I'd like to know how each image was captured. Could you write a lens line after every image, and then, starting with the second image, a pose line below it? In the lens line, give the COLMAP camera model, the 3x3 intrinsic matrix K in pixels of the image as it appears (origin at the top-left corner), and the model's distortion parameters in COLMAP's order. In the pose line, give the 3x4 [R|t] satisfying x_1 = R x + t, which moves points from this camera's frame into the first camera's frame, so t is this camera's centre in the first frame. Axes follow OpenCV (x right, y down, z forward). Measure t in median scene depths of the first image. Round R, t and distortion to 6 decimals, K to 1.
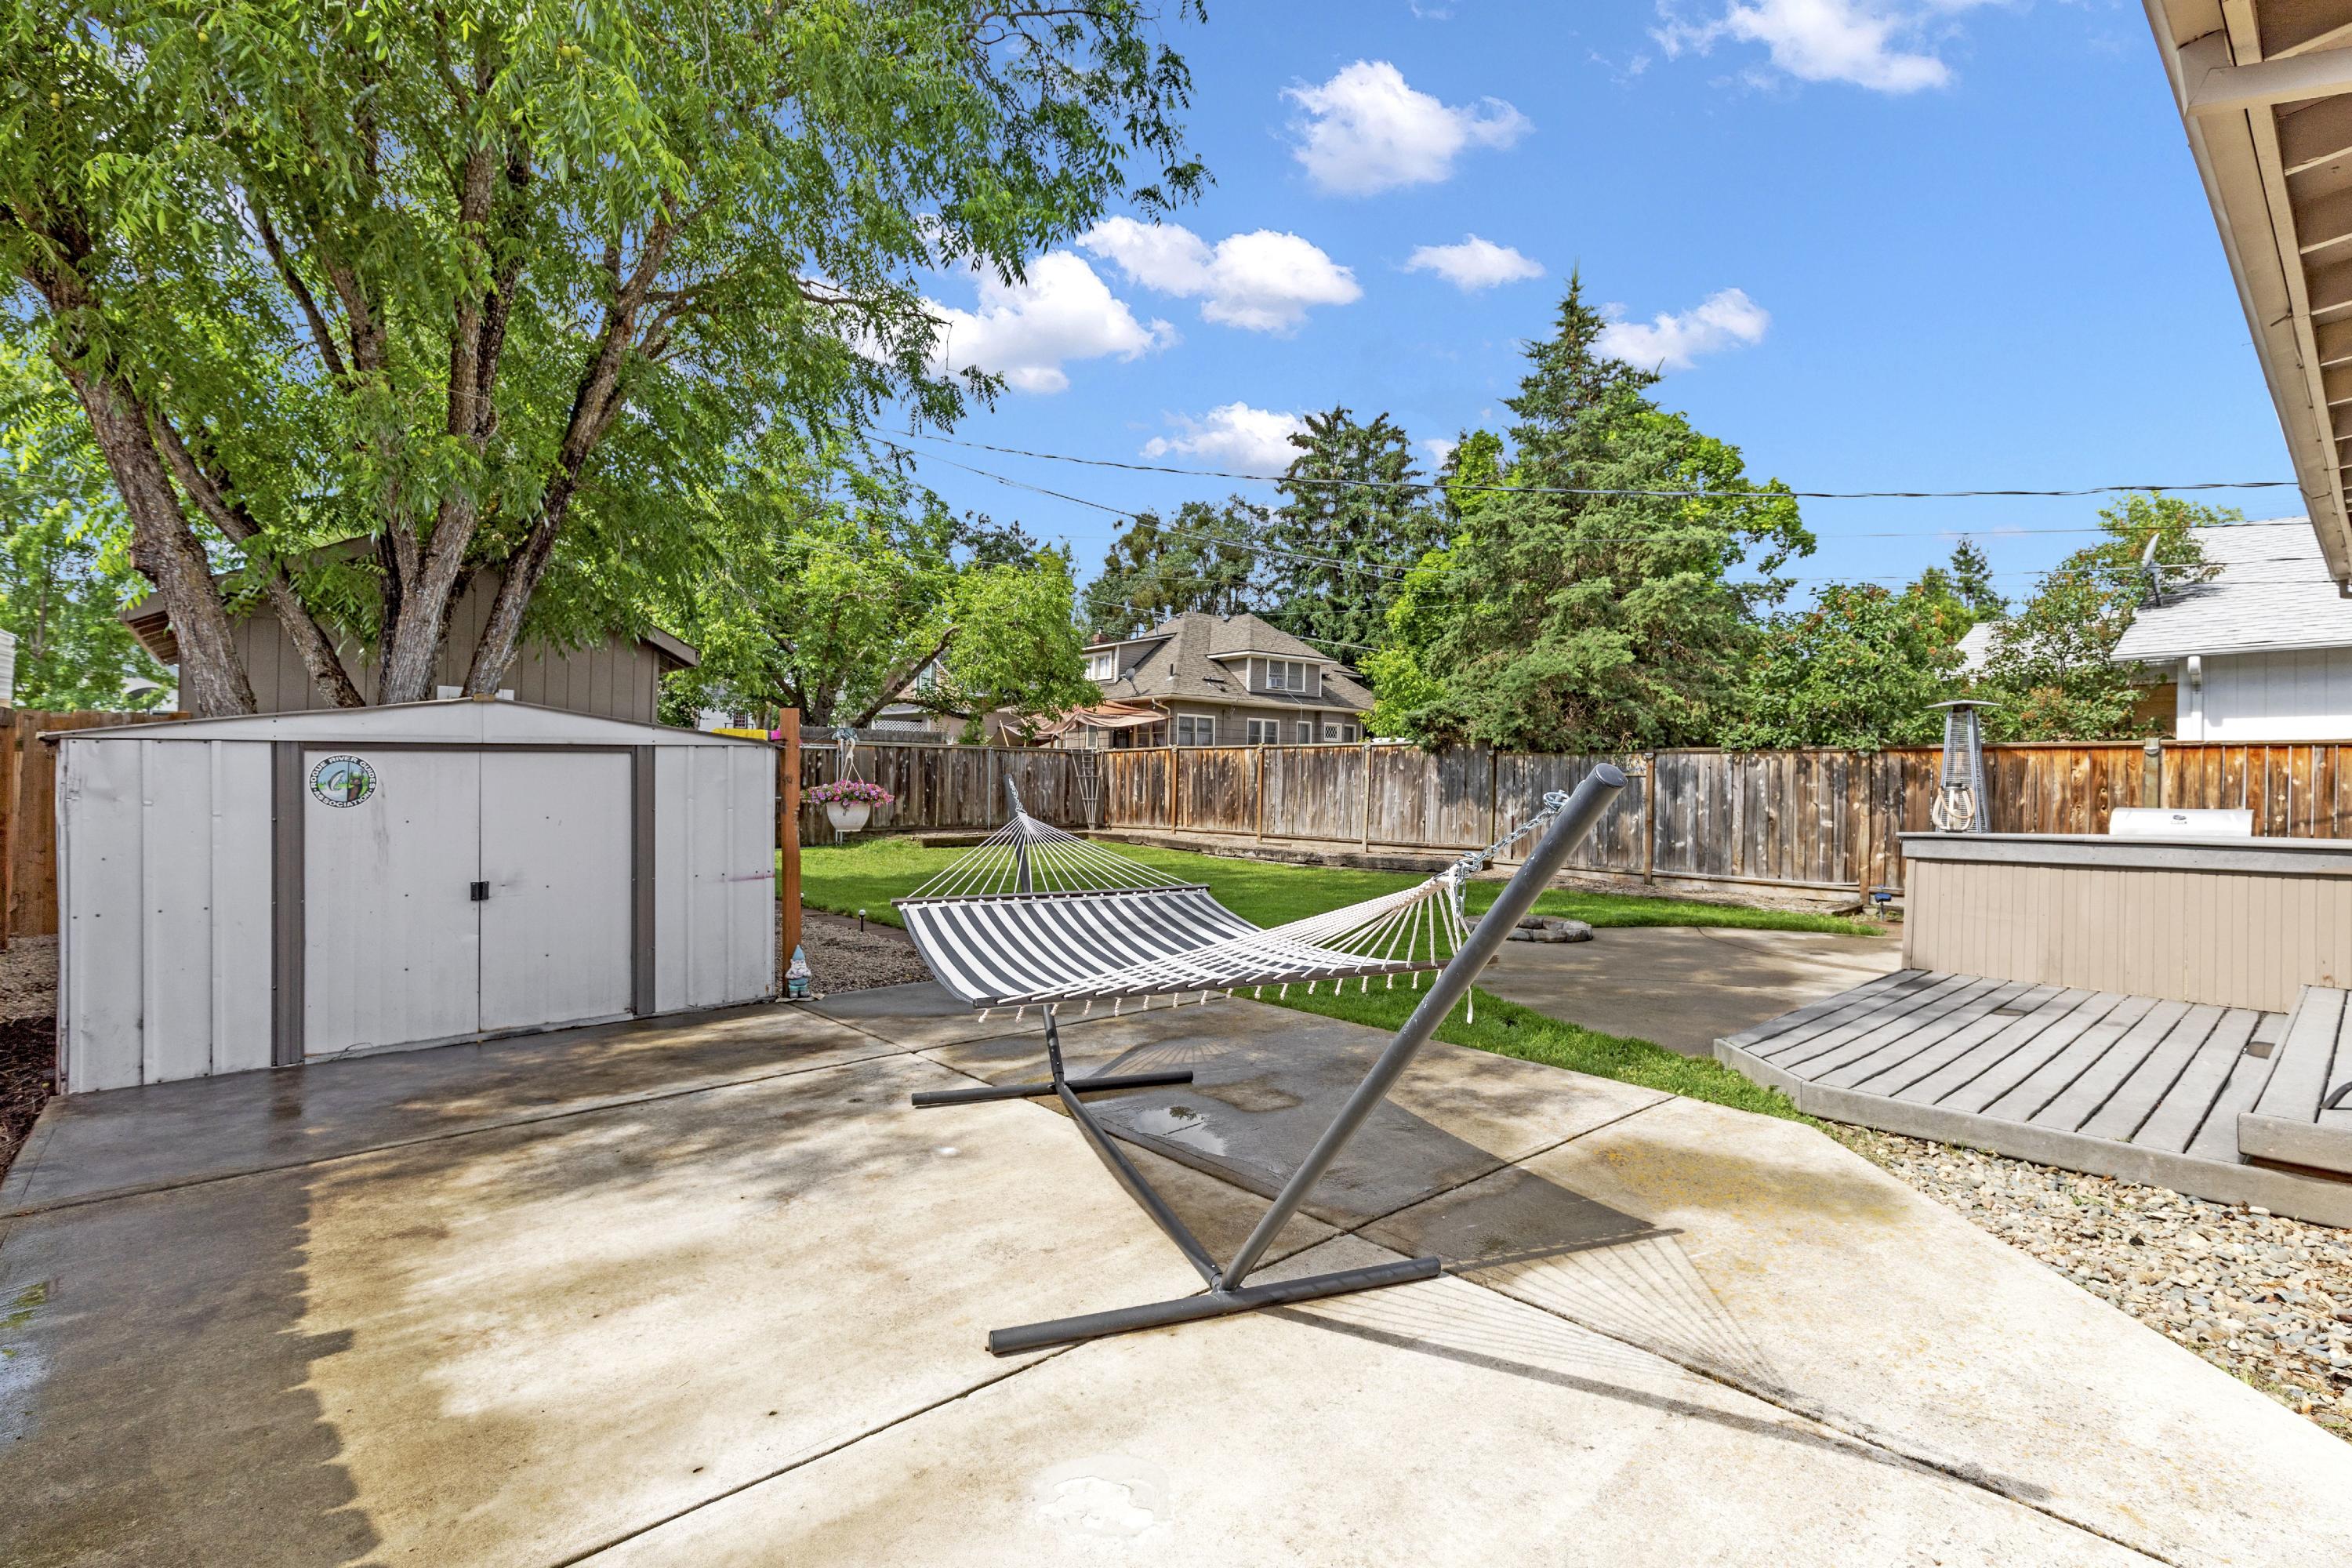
lens RADIAL K [[1063.1, 0, 1178.2], [0, 1063.1, 773.7], [0, 0, 1]] dist [0.001299, 0.000252]
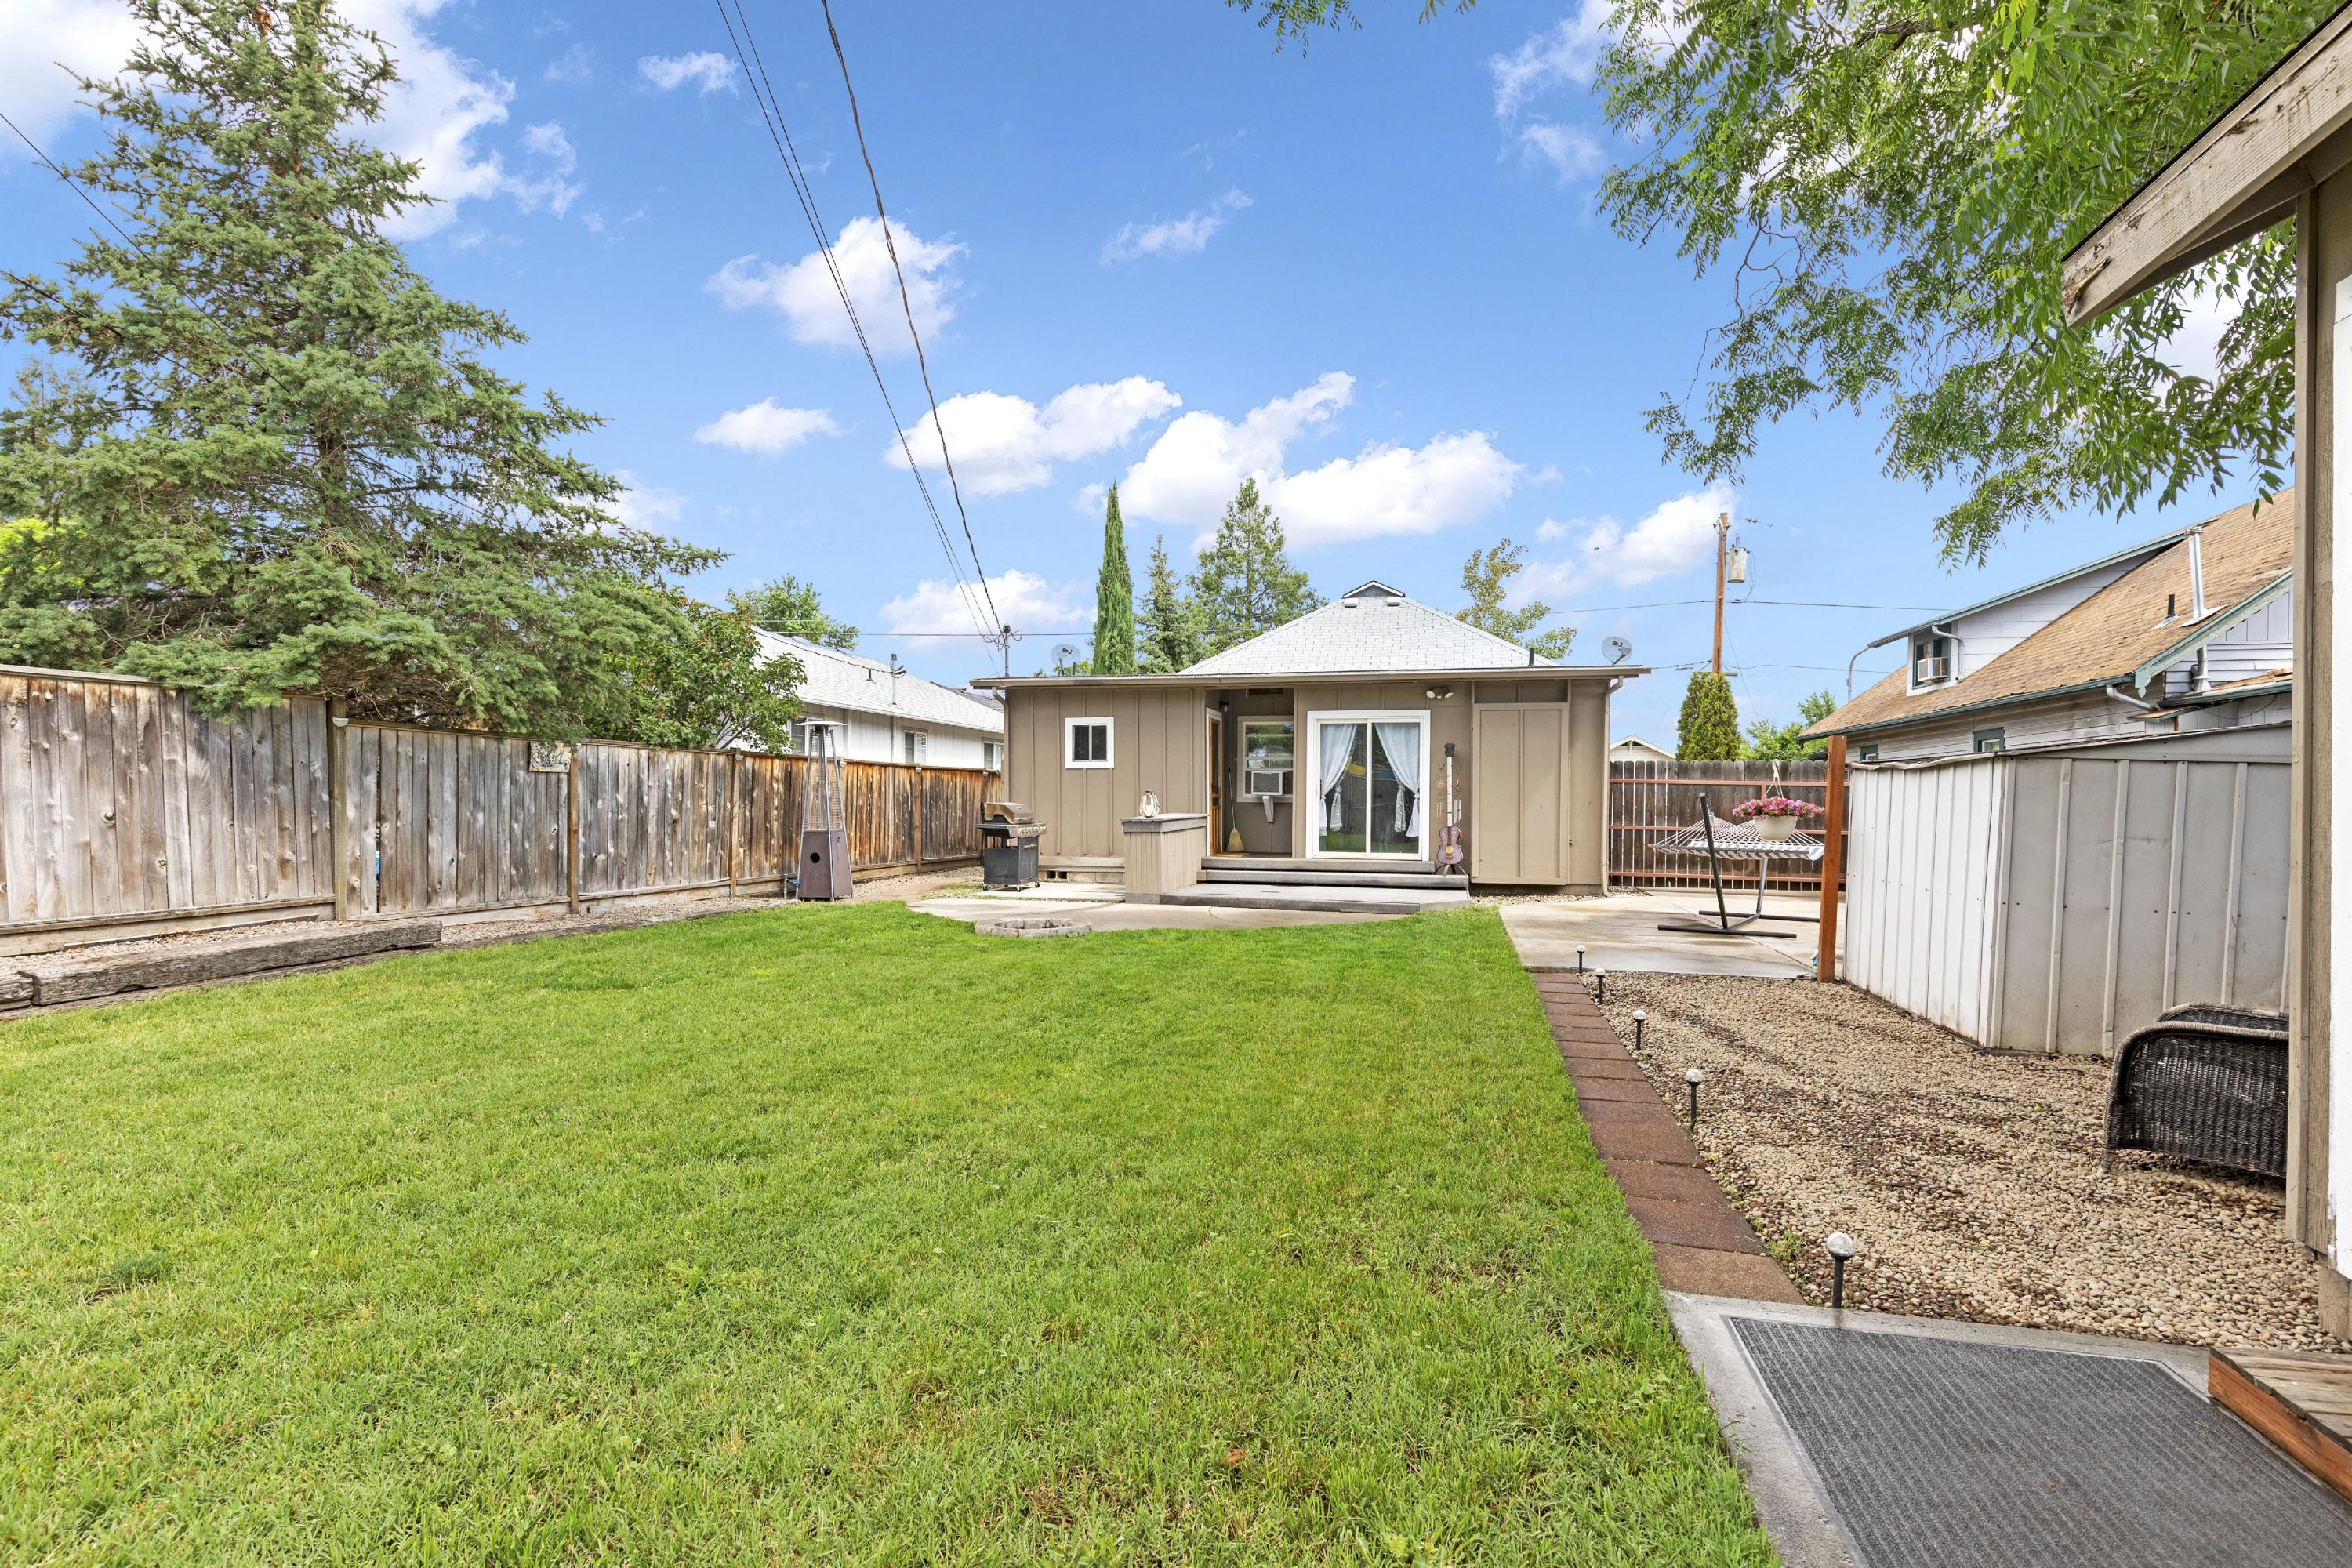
lens RADIAL K [[1063.1, 0, 1178.2], [0, 1063.1, 773.7], [0, 0, 1]] dist [0.001299, 0.000252]
pose [[-0.558021, 0.006223, 0.829804, -0.465927], [-0.022423, 0.999494, -0.022574, 0.011099], [-0.829524, -0.031203, -0.557599, 1.133057]]
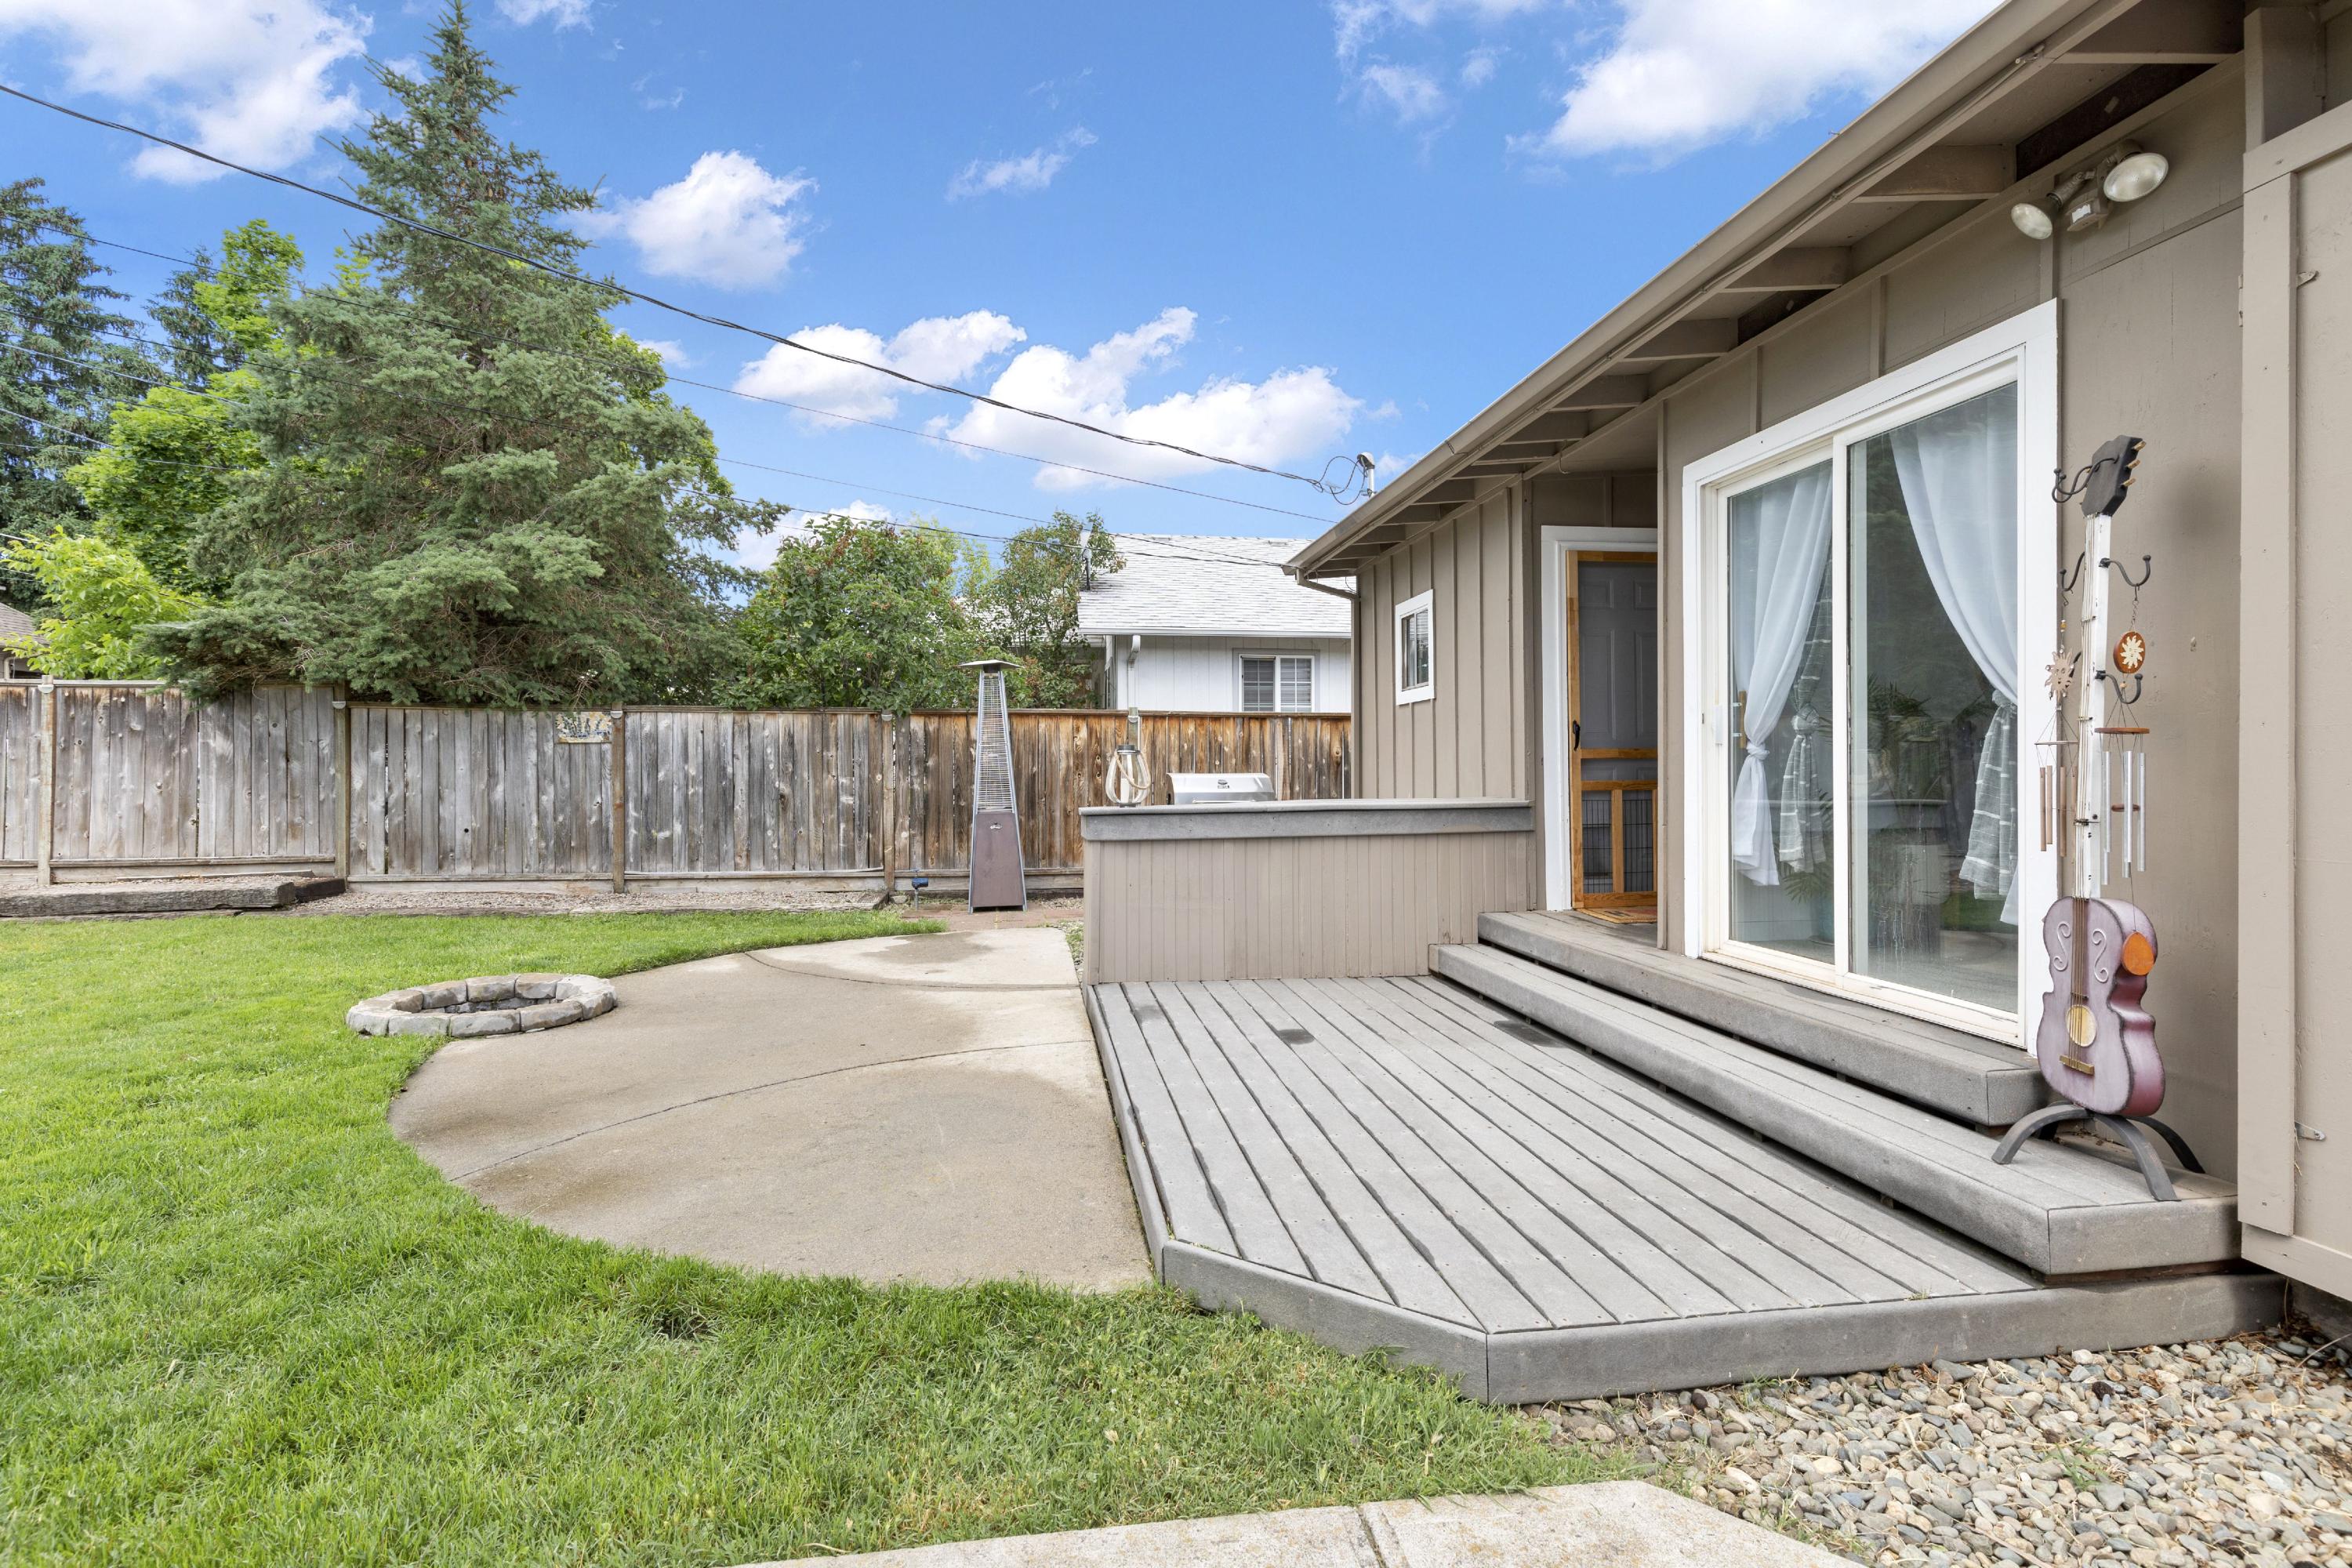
lens RADIAL K [[1066.0, 0, 1183.6], [0, 1066.0, 796.8], [0, 0, 1]] dist [0.001497, -0.000157]
pose [[0.534707, -0.035319, 0.844299, 0.038329], [-0.002524, 0.999055, 0.043392, 0.006799], [-0.845034, -0.025333, 0.534112, 0.307619]]
